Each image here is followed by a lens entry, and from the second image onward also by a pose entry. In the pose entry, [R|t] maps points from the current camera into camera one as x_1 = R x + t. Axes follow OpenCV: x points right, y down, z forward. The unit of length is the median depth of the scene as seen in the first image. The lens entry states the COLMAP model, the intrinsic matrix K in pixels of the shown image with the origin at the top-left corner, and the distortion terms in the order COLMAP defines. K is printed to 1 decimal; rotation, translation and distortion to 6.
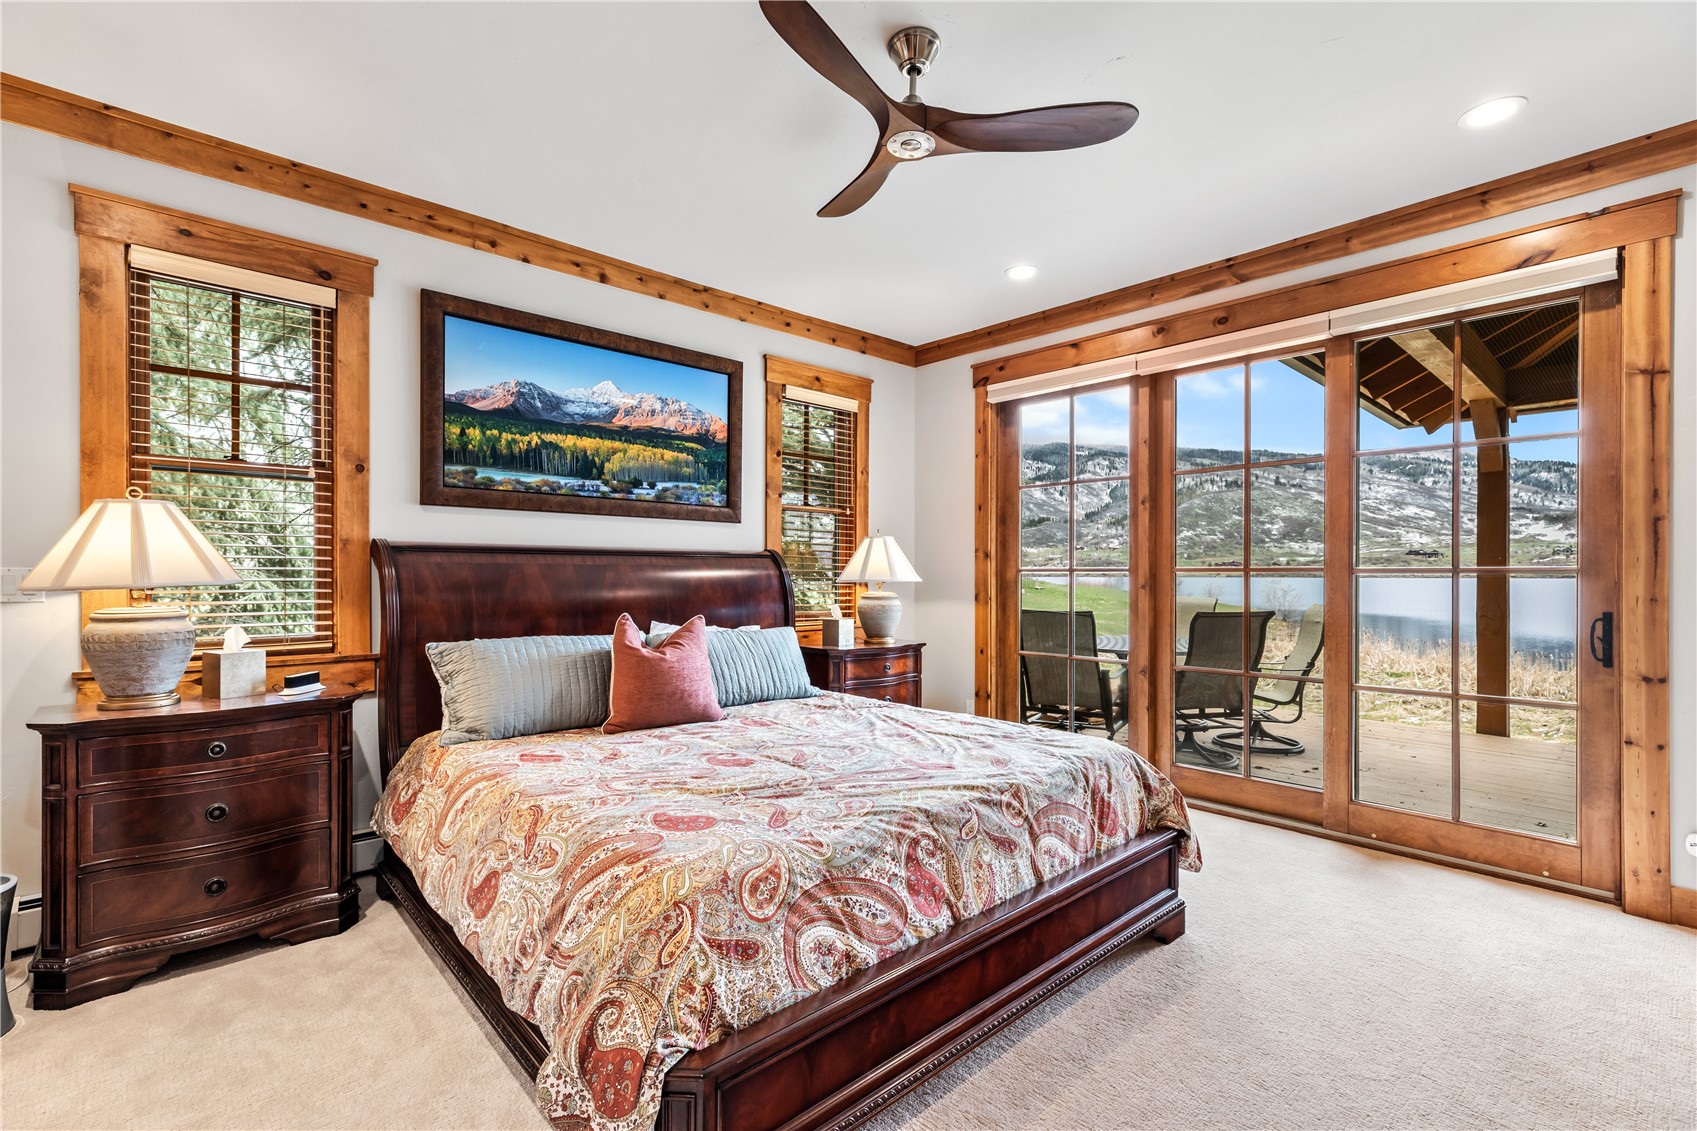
lens RADIAL K [[765.0, 0, 842.8], [0, 765.0, 572.3], [0, 0, 1]] dist [0.001404, -0.000056]
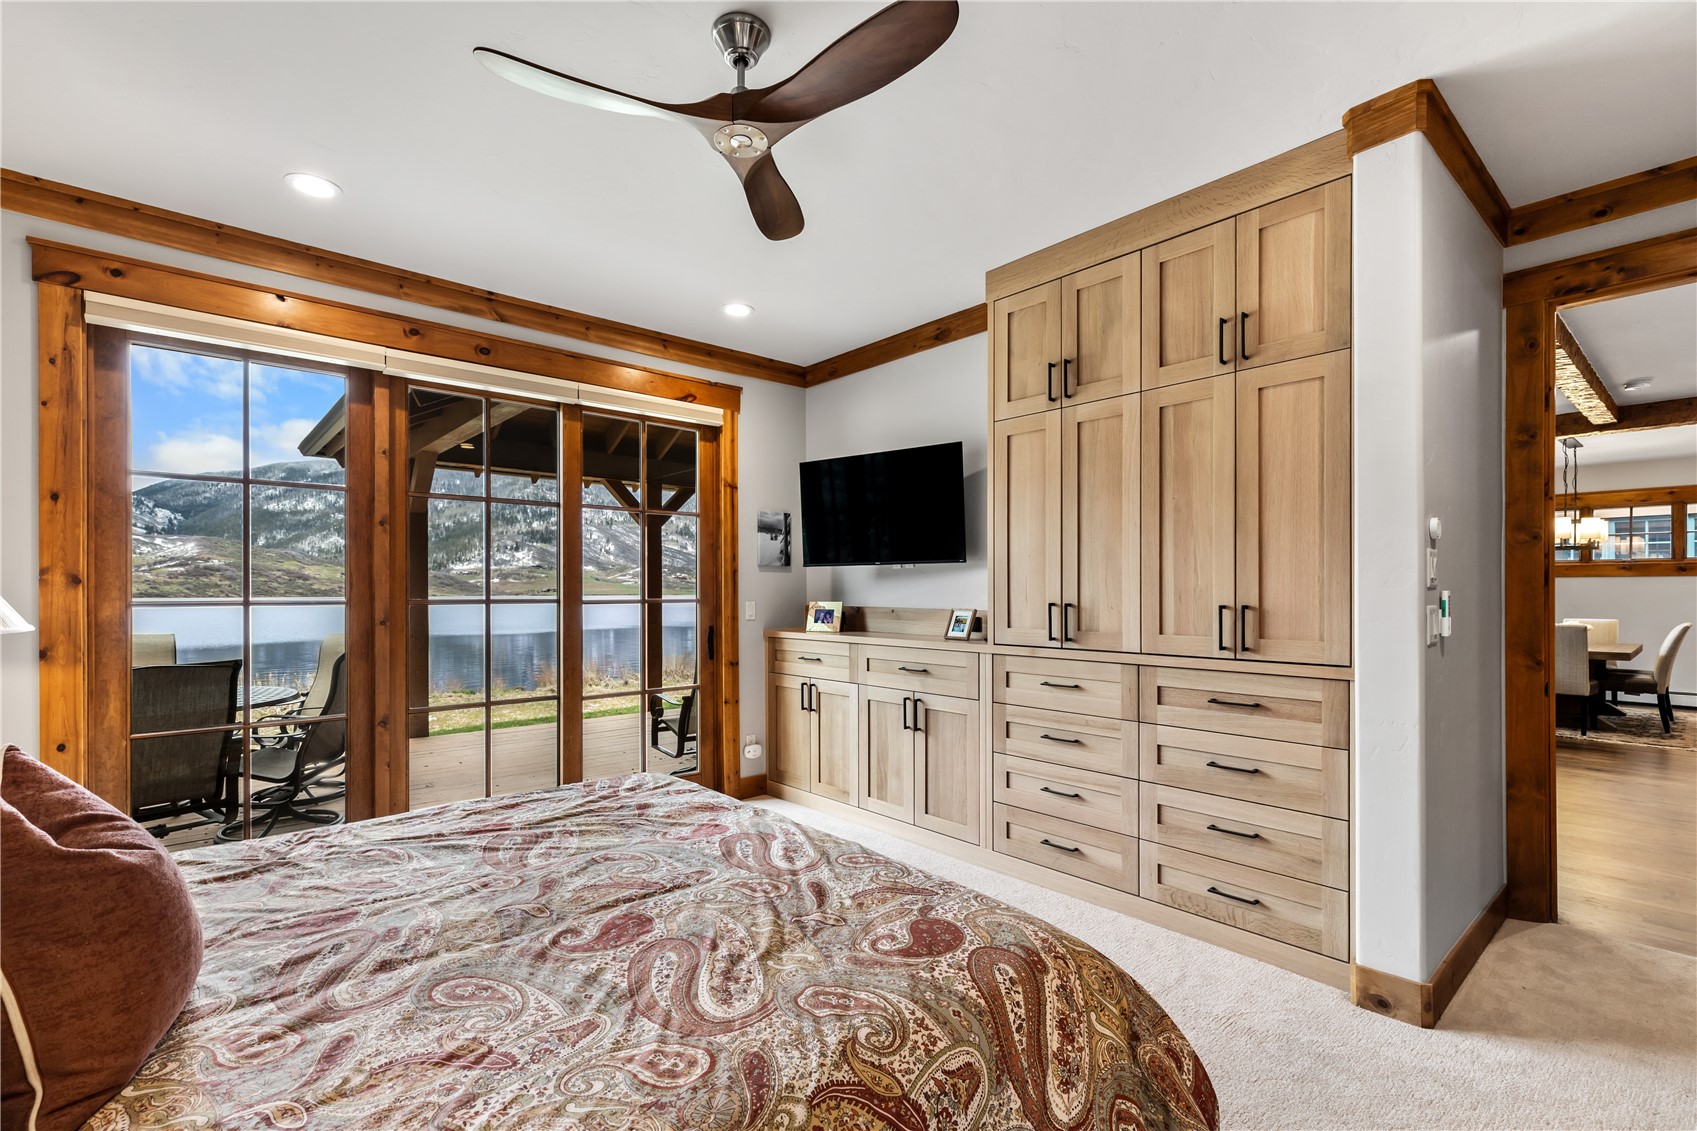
lens RADIAL K [[765.0, 0, 833.0], [0, 765.0, 594.7], [0, 0, 1]] dist [0.001404, -0.000056]
pose [[0.033315, -0.003638, 0.999438, -0.642473], [-0.000235, 0.999993, 0.003647, -0.022037], [-0.999445, -0.000356, 0.033313, 0.684424]]
